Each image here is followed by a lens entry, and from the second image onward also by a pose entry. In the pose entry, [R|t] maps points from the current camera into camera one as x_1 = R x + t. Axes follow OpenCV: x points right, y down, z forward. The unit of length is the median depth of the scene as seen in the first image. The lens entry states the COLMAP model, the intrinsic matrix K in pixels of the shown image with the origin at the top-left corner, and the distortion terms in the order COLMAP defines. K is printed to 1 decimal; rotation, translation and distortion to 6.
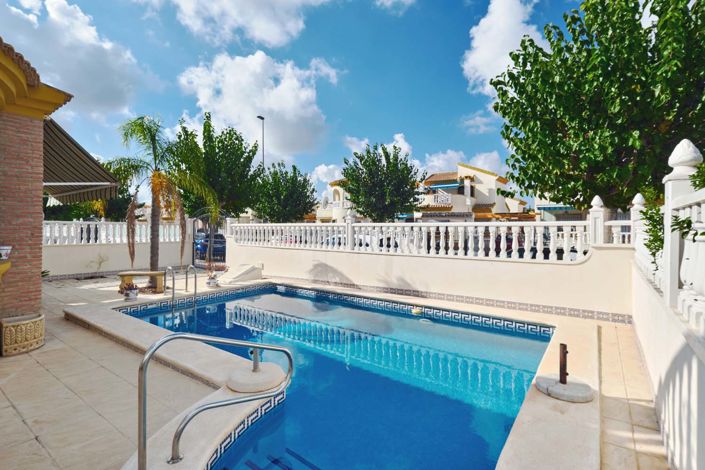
lens RADIAL K [[328.4, 0, 352.5], [0, 328.4, 235.0], [0, 0, 1]] dist [-0.000670, -0.000133]
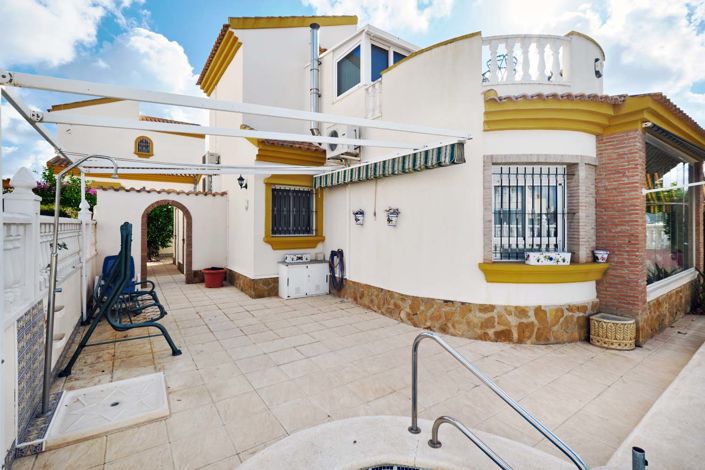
lens RADIAL K [[317.0, 0, 353.7], [0, 317.0, 229.5], [0, 0, 1]] dist [-0.001208, -0.000320]
pose [[-0.337492, -0.001497, -0.941327, 0.282471], [-0.017283, 0.999840, 0.004606, -0.030986], [0.941170, 0.017823, -0.337464, 0.523886]]
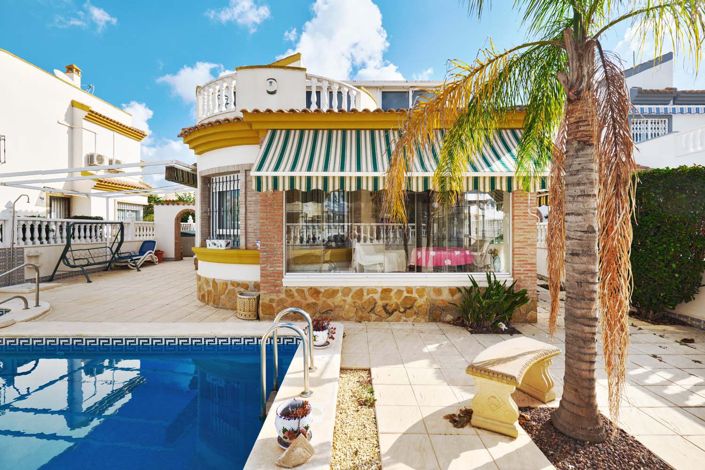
lens RADIAL K [[317.0, 0, 353.7], [0, 317.0, 229.5], [0, 0, 1]] dist [-0.001208, -0.000320]
pose [[-0.812207, -0.005541, -0.583343, -0.646534], [-0.014027, 0.999851, 0.010033, -0.030578], [0.583200, 0.016332, -0.812164, 2.405117]]
